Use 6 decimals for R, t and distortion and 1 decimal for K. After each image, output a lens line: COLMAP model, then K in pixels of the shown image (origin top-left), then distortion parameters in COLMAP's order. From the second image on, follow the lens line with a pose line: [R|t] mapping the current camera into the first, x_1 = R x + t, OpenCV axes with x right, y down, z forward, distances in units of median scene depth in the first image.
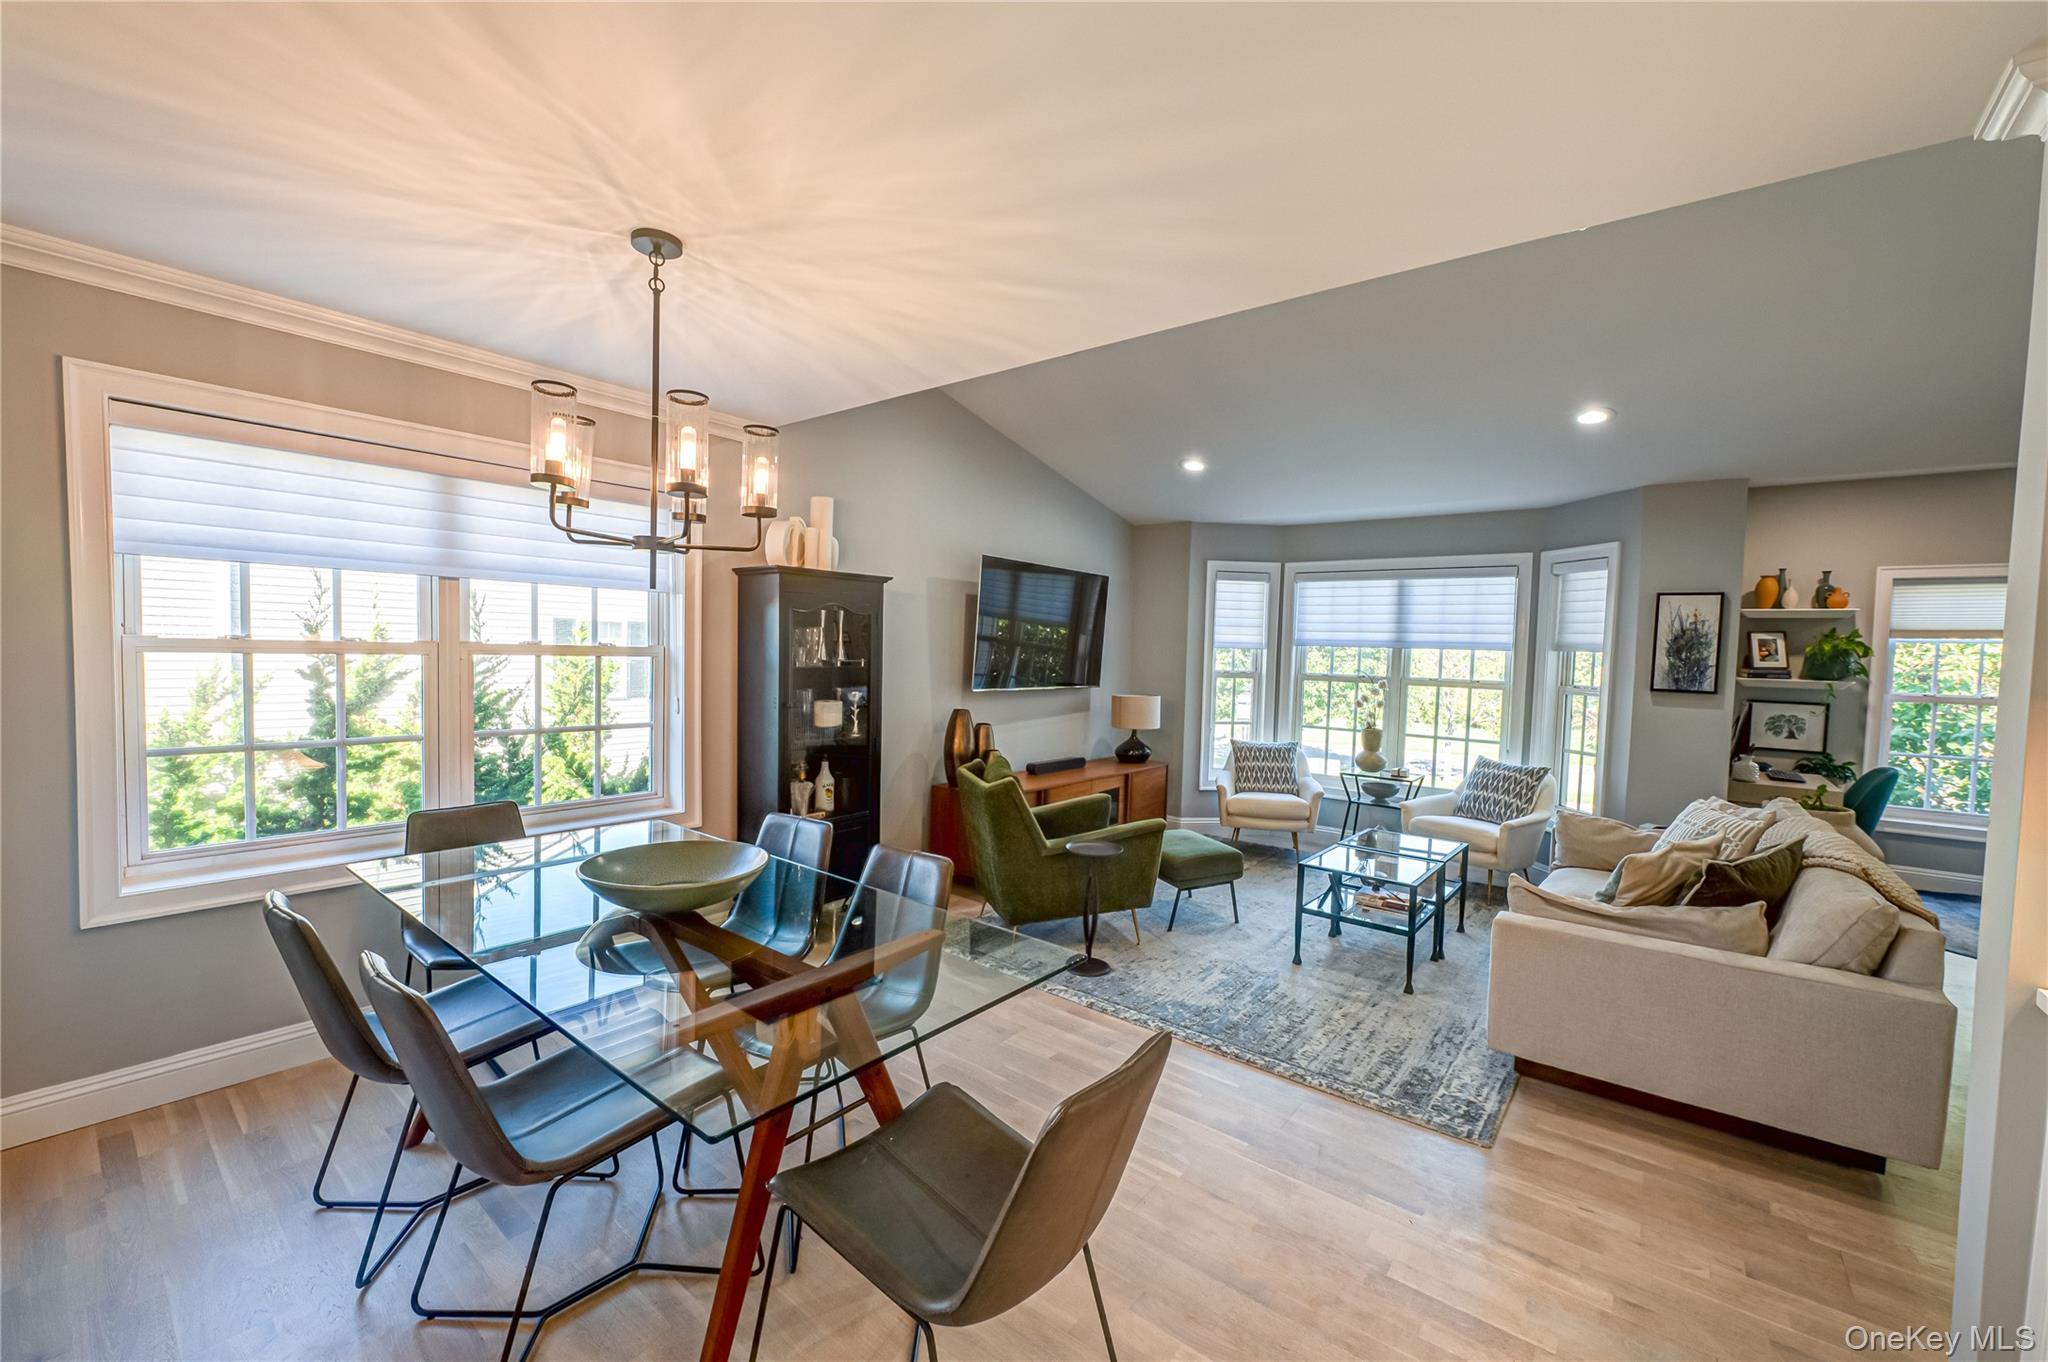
lens RADIAL K [[806.3, 0, 1027.4], [0, 806.3, 692.9], [0, 0, 1]] dist [-0.008093, 0.000619]
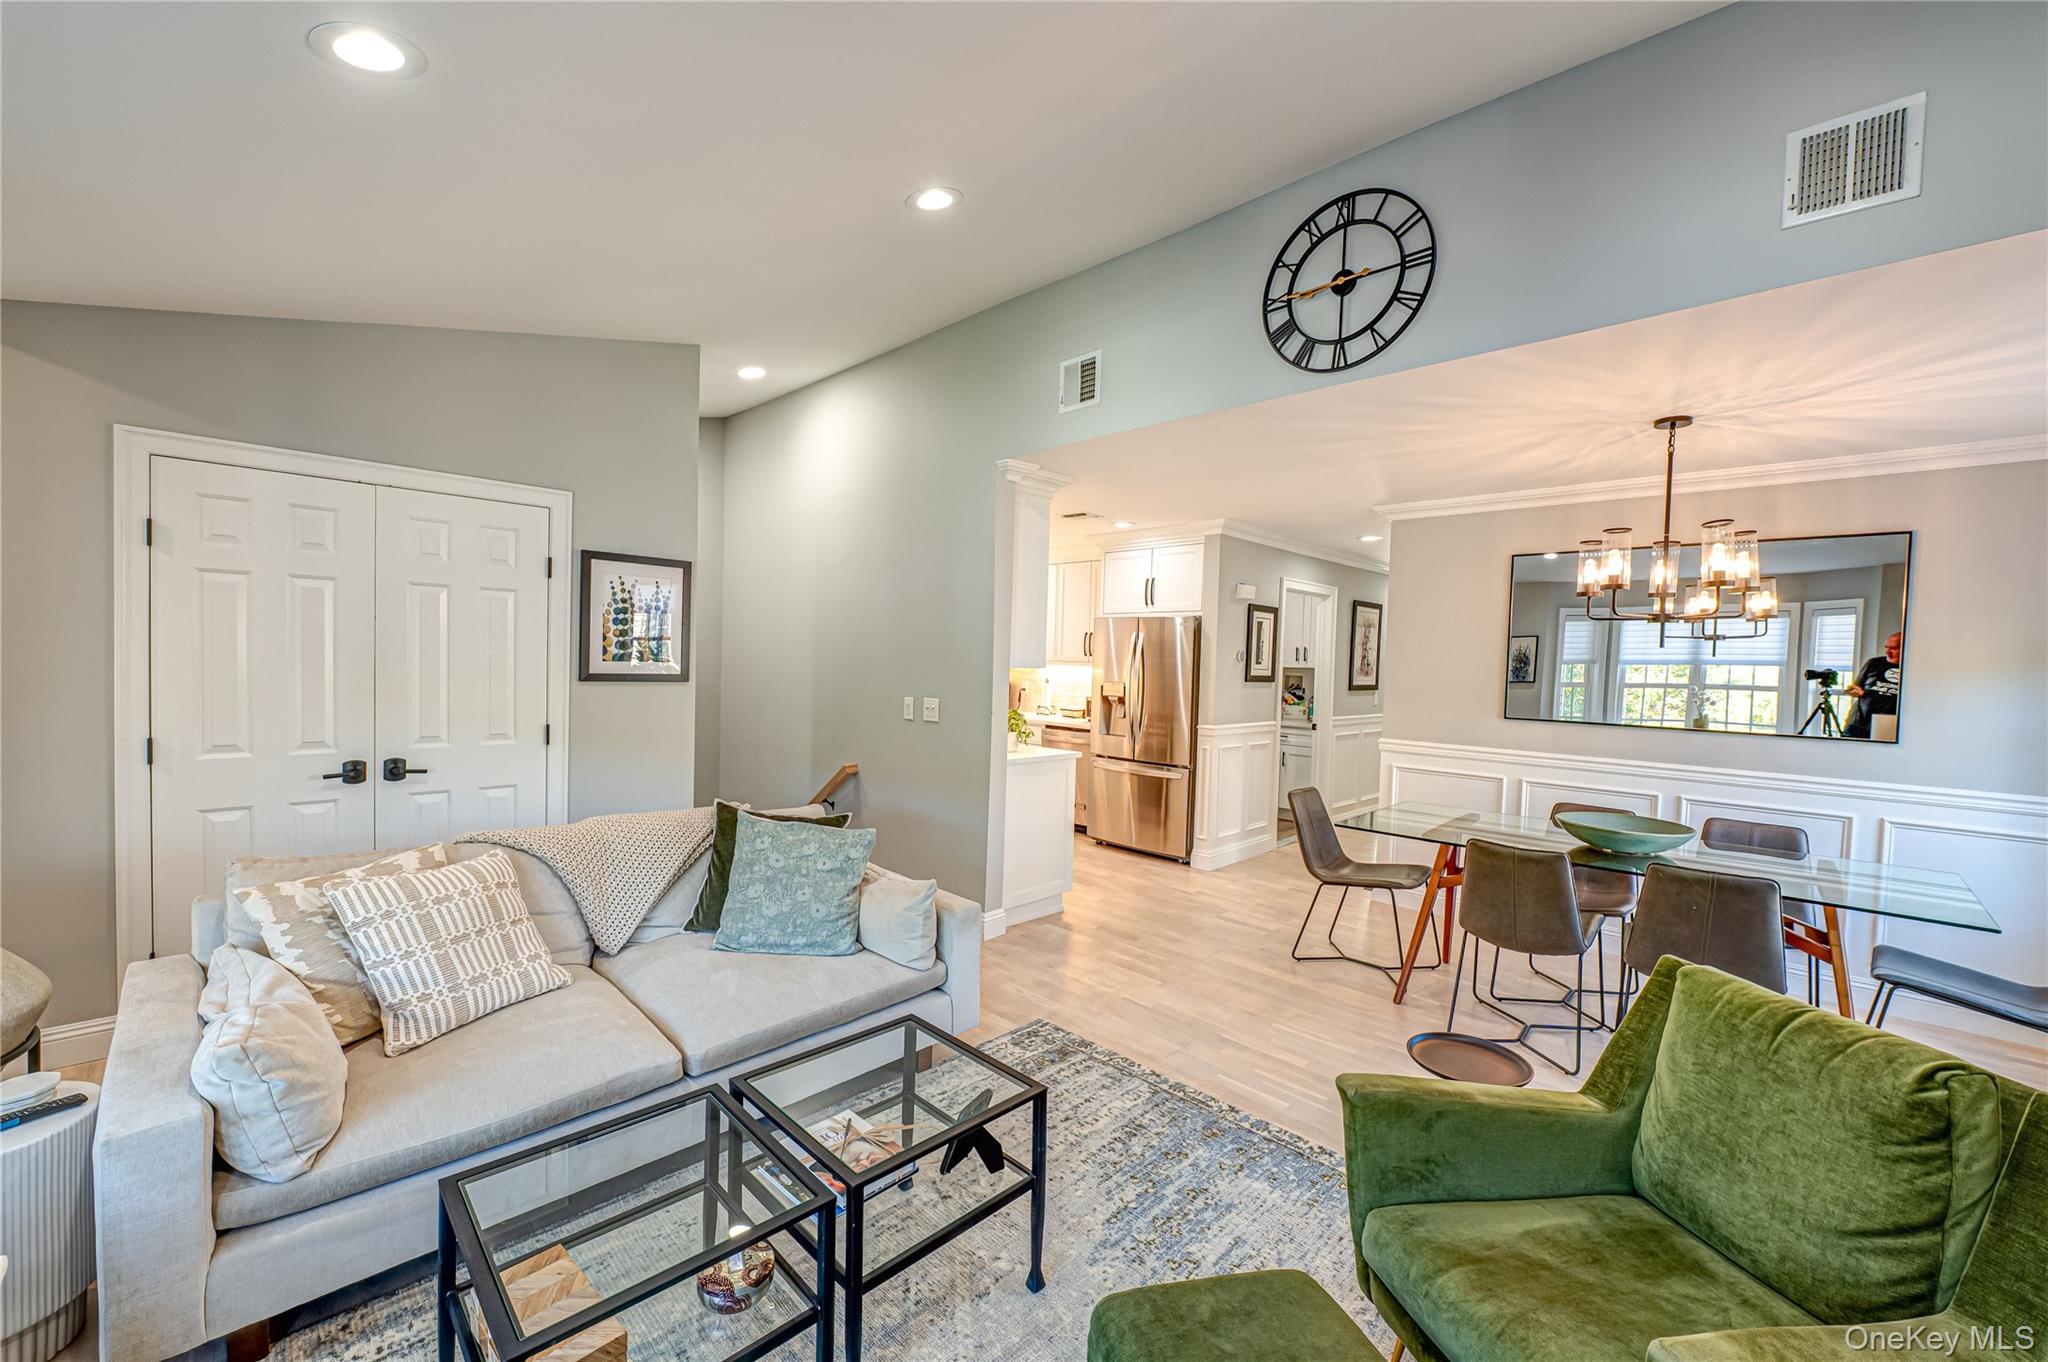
lens RADIAL K [[806.3, 0, 1035.5], [0, 806.3, 686.1], [0, 0, 1]] dist [-0.008093, 0.000619]
pose [[-0.993621, -0.060289, 0.095305, 0.241822], [-0.051630, 0.994525, 0.090851, -0.057481], [-0.100260, 0.085351, -0.991294, 1.136529]]
